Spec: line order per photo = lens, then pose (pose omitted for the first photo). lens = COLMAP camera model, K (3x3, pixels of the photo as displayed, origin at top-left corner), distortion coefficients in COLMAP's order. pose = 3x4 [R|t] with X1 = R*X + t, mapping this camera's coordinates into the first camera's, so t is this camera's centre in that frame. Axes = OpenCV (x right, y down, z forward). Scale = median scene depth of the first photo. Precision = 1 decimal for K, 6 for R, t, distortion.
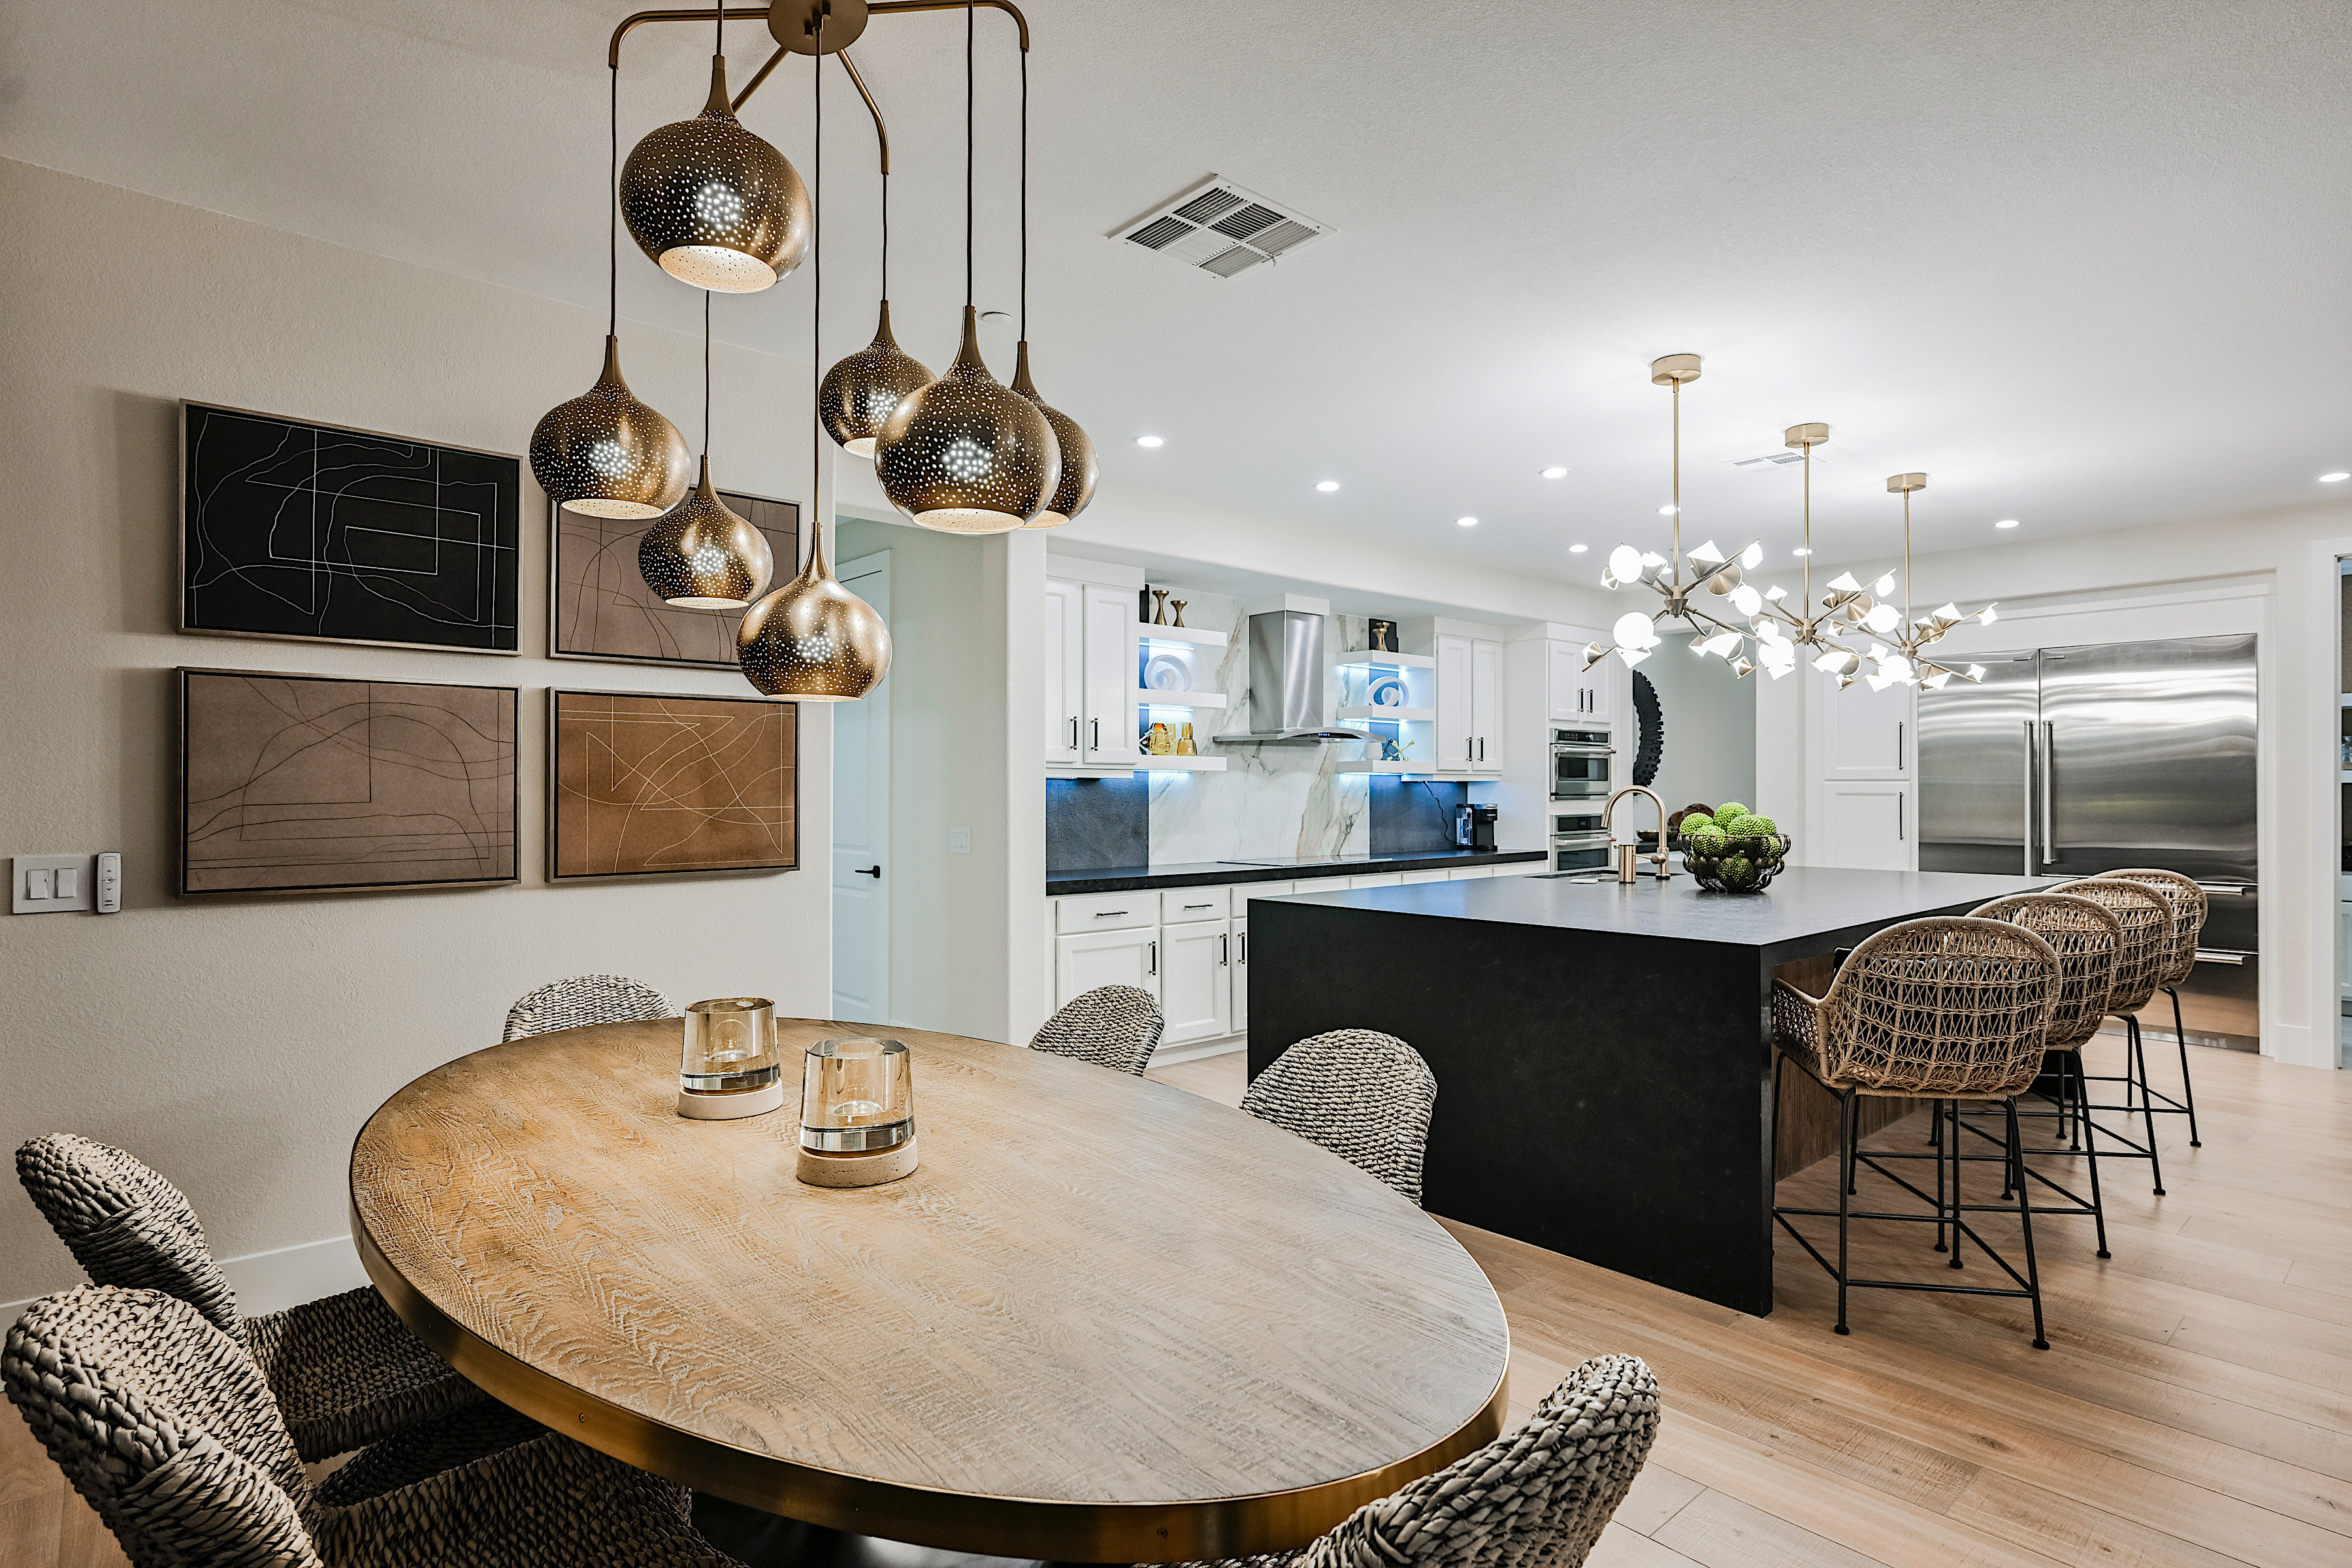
lens RADIAL K [[1211.0, 0, 1179.5], [0, 1211.0, 785.6], [0, 0, 1]] dist [-0.000817, 0.000306]
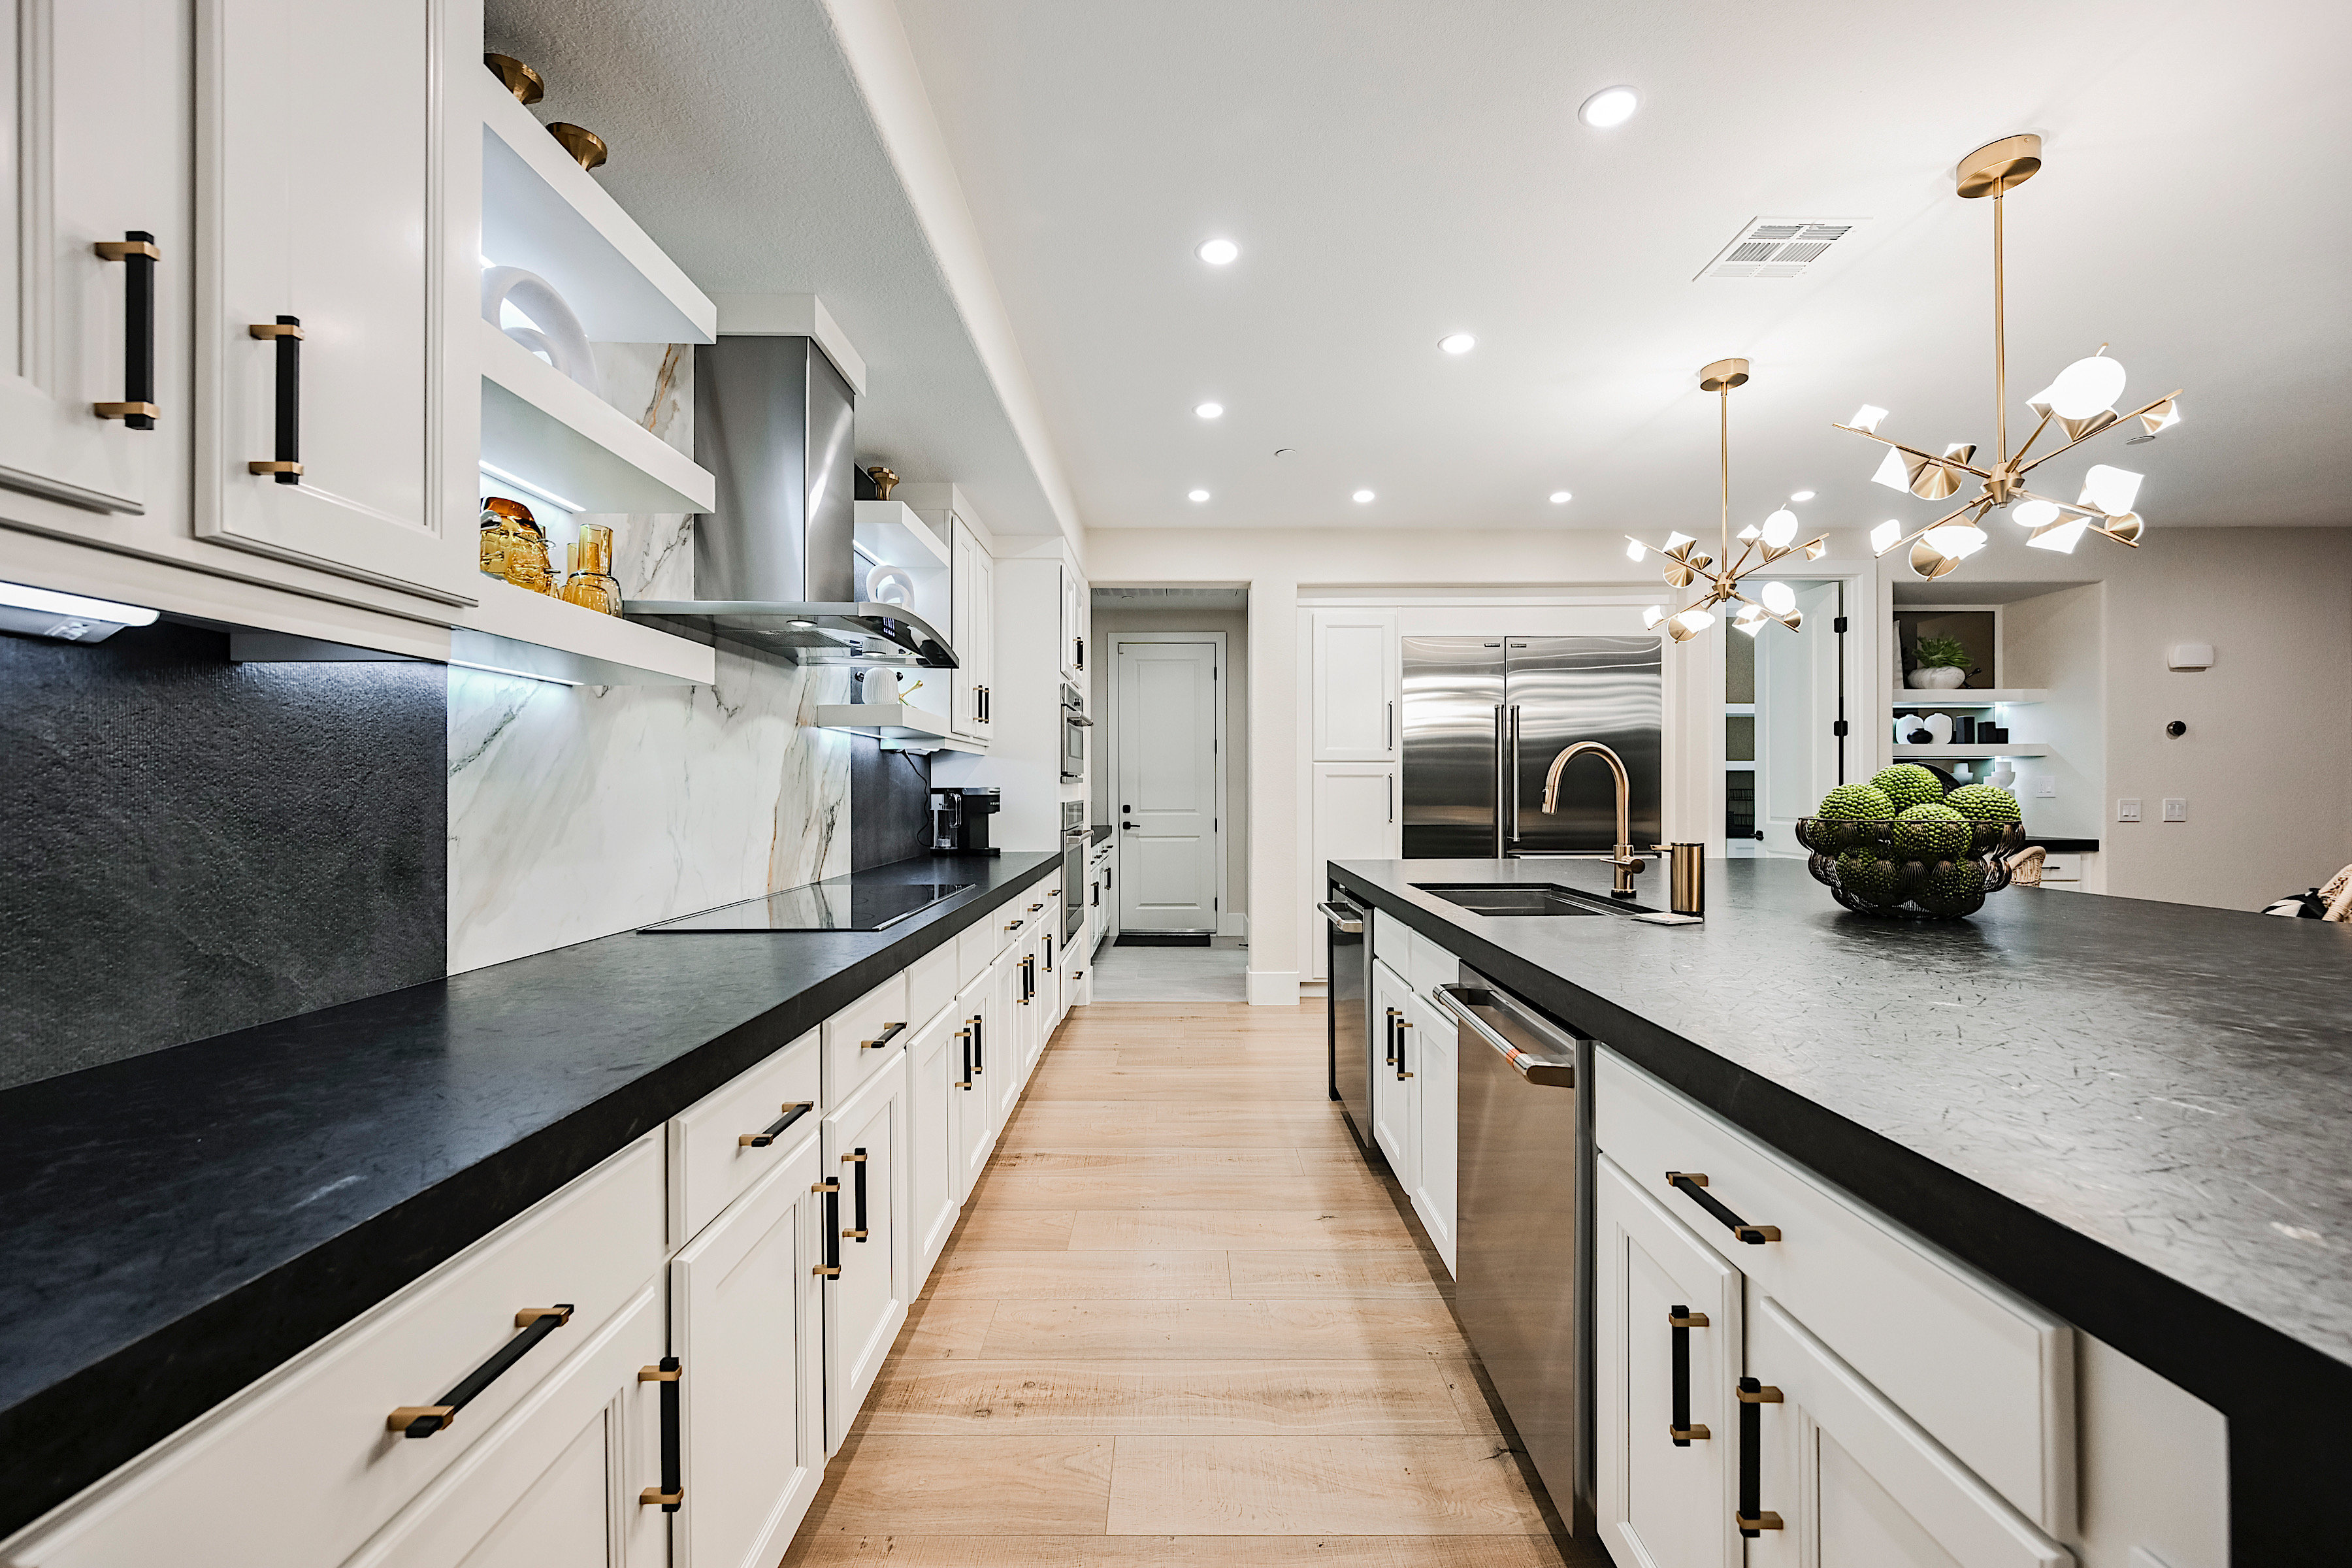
lens RADIAL K [[920.3, 0, 1176.0], [0, 920.3, 784.0], [0, 0, 1]] dist [-0.000715, 0.000171]
pose [[0.665580, 0.002685, 0.746322, -0.067858], [0.000705, 0.999991, -0.004227, 0.017175], [-0.746326, 0.003339, 0.665572, 0.639377]]
